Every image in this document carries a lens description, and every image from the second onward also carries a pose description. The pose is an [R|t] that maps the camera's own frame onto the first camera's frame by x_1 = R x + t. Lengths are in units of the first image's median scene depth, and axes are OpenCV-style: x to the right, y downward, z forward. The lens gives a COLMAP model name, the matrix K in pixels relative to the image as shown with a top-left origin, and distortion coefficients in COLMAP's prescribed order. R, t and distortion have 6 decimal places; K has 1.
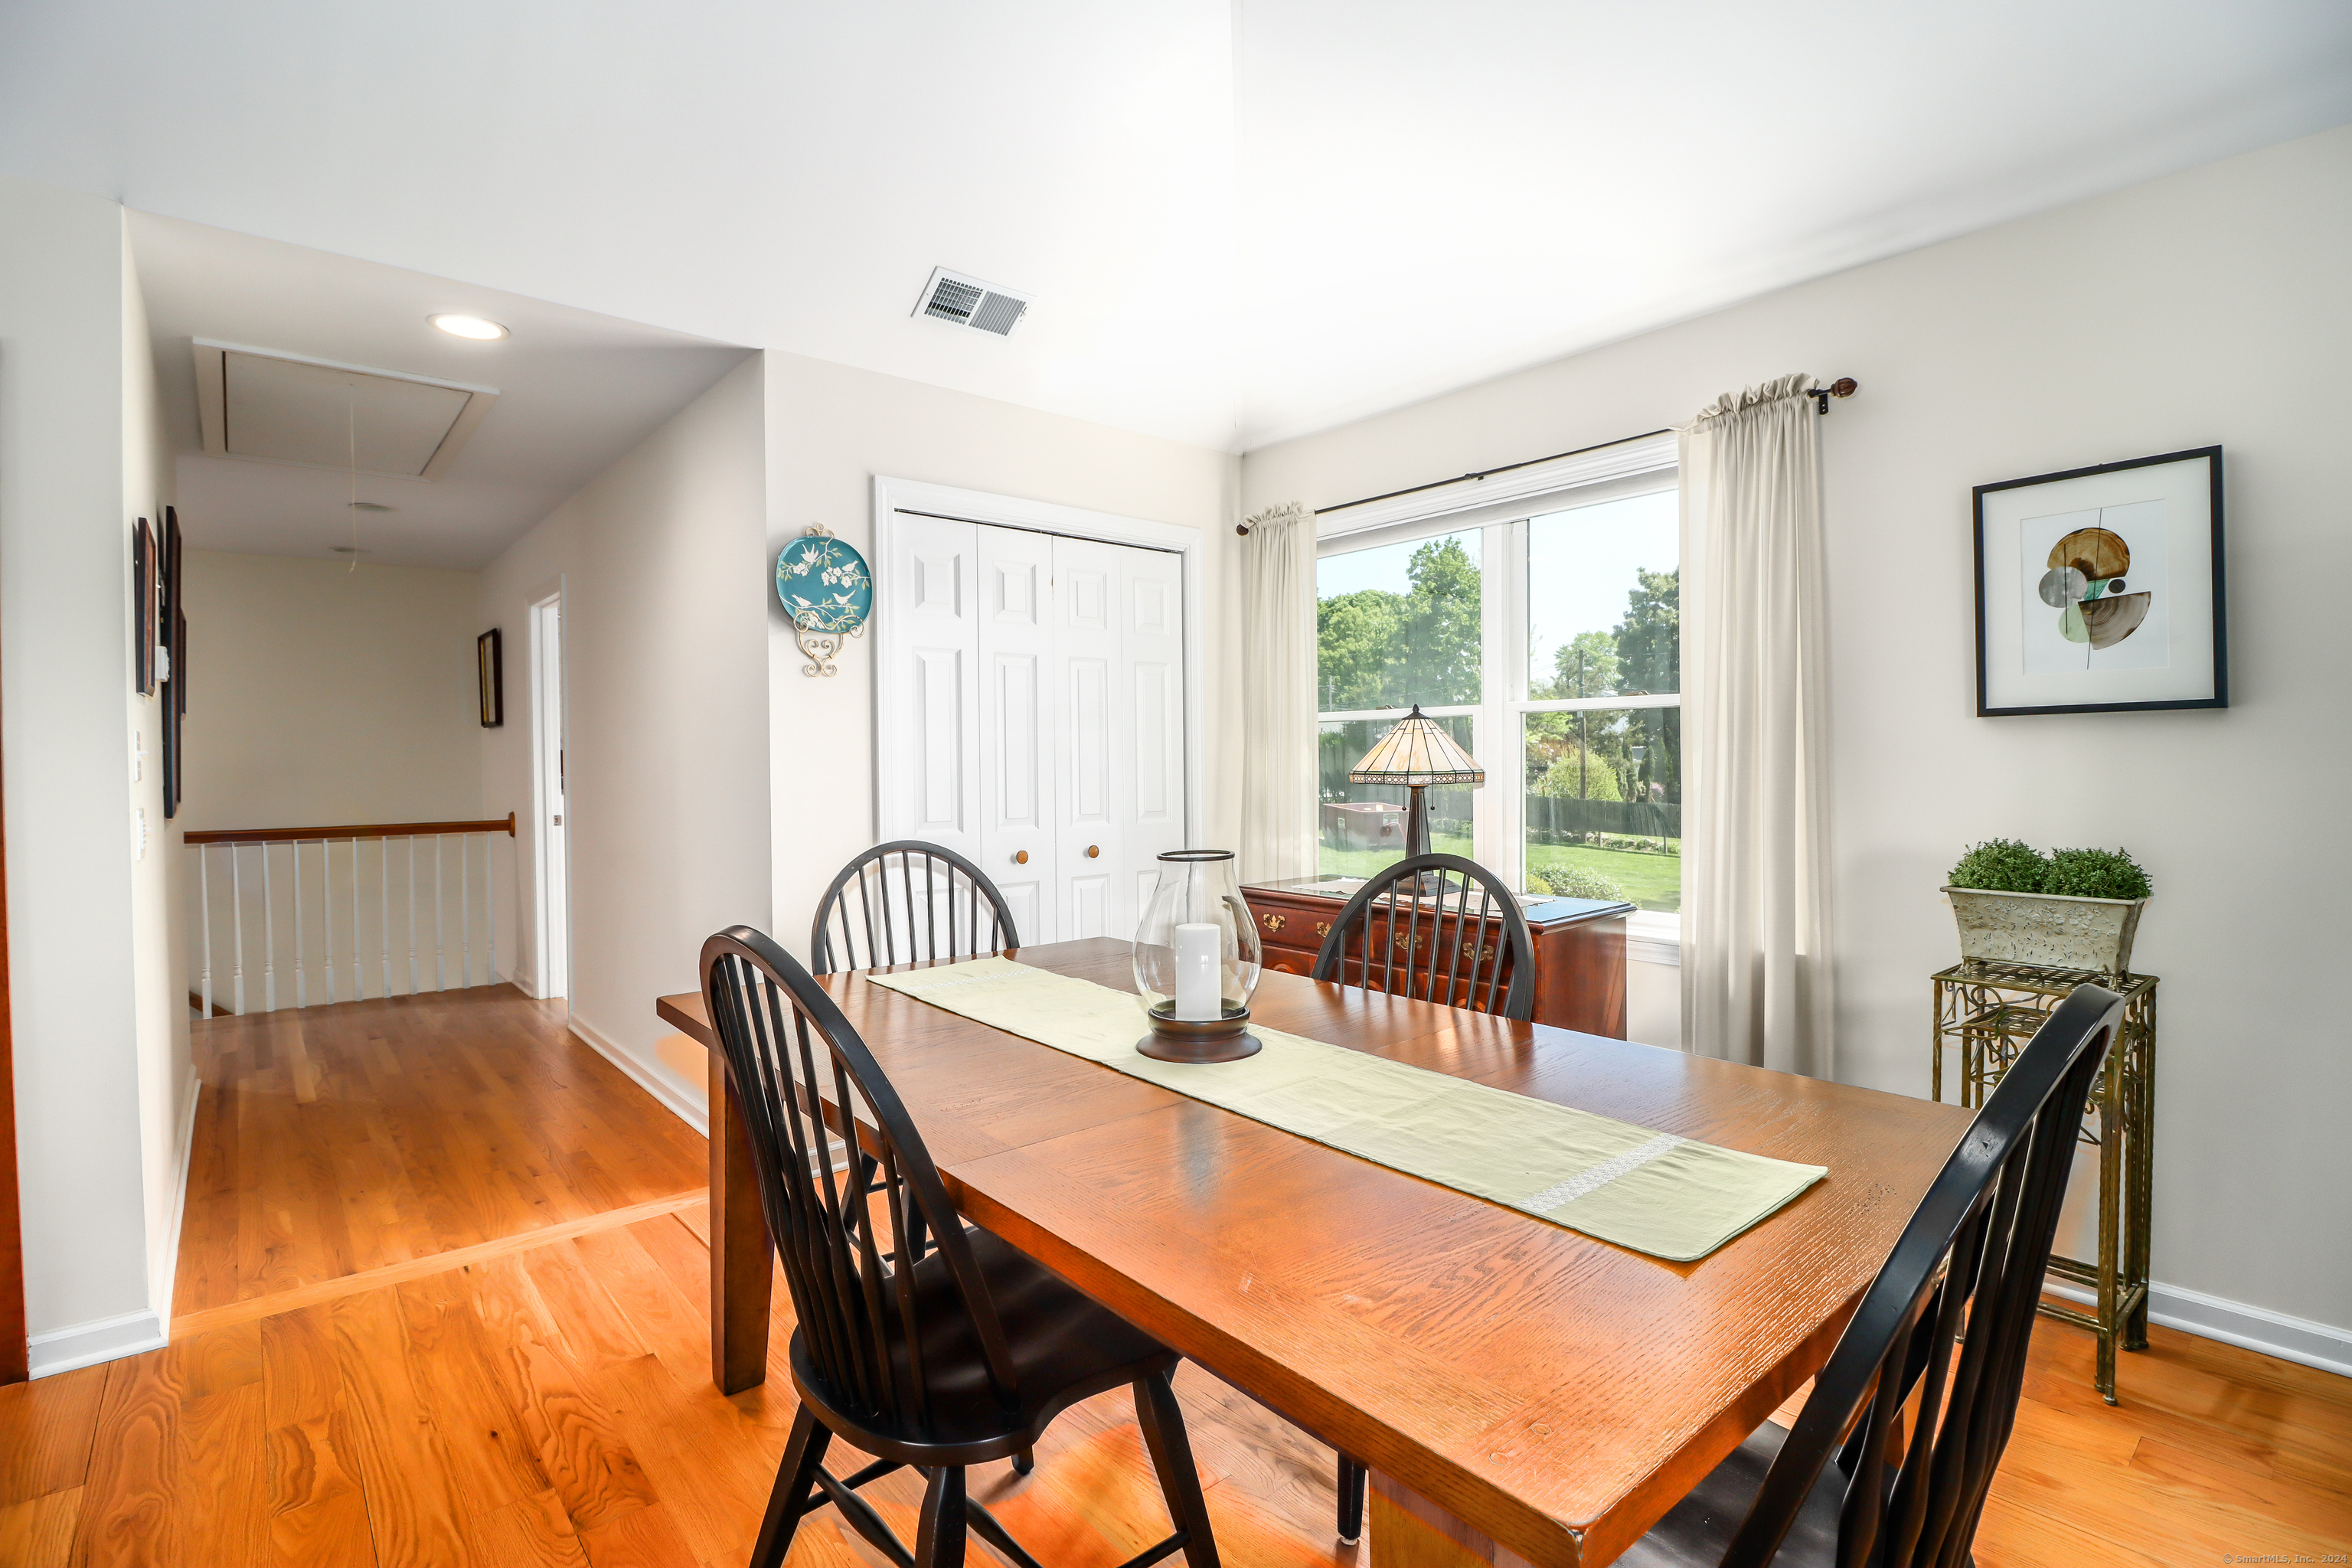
lens RADIAL K [[1085.3, 0, 1176.6], [0, 1085.3, 780.8], [0, 0, 1]] dist [-0.011025, -0.001665]
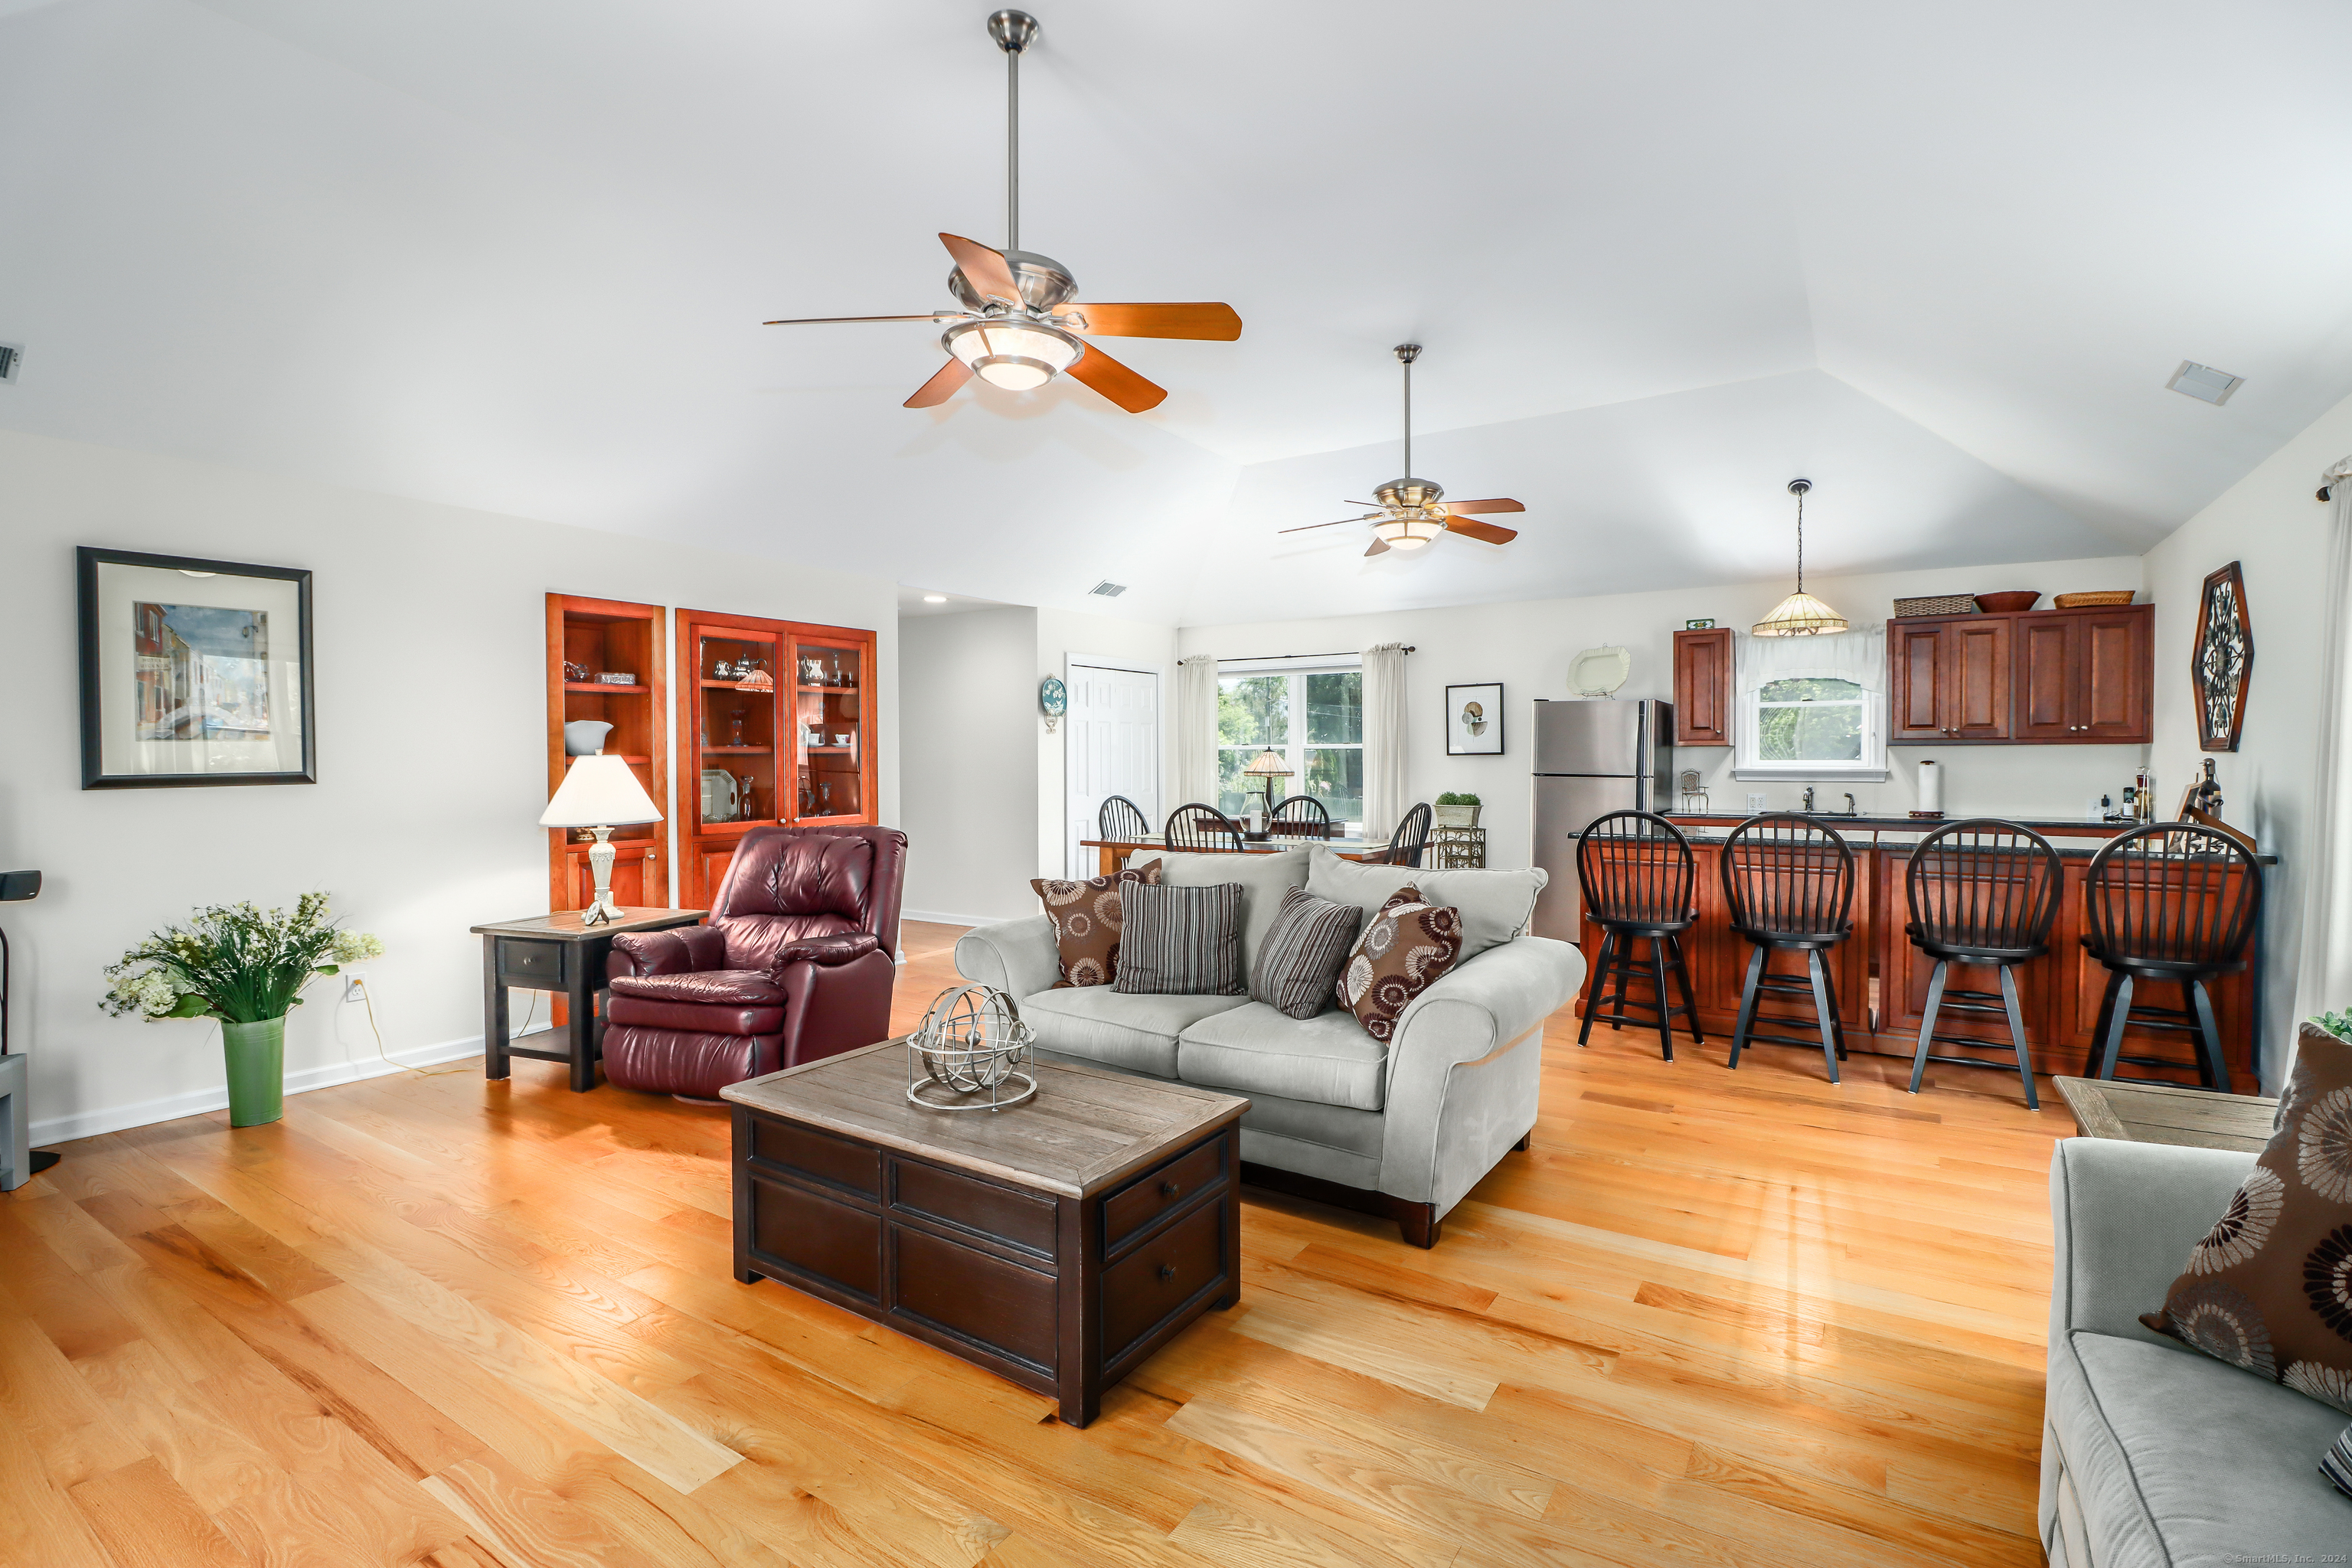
lens RADIAL K [[1095.3, 0, 1180.2], [0, 1095.3, 781.8], [0, 0, 1]] dist [0.003825, -0.000481]
pose [[0.957171, -0.001427, 0.289520, -0.896163], [0.000719, 0.999996, 0.002552, 0.010745], [-0.289523, -0.002235, 0.957169, -1.751610]]
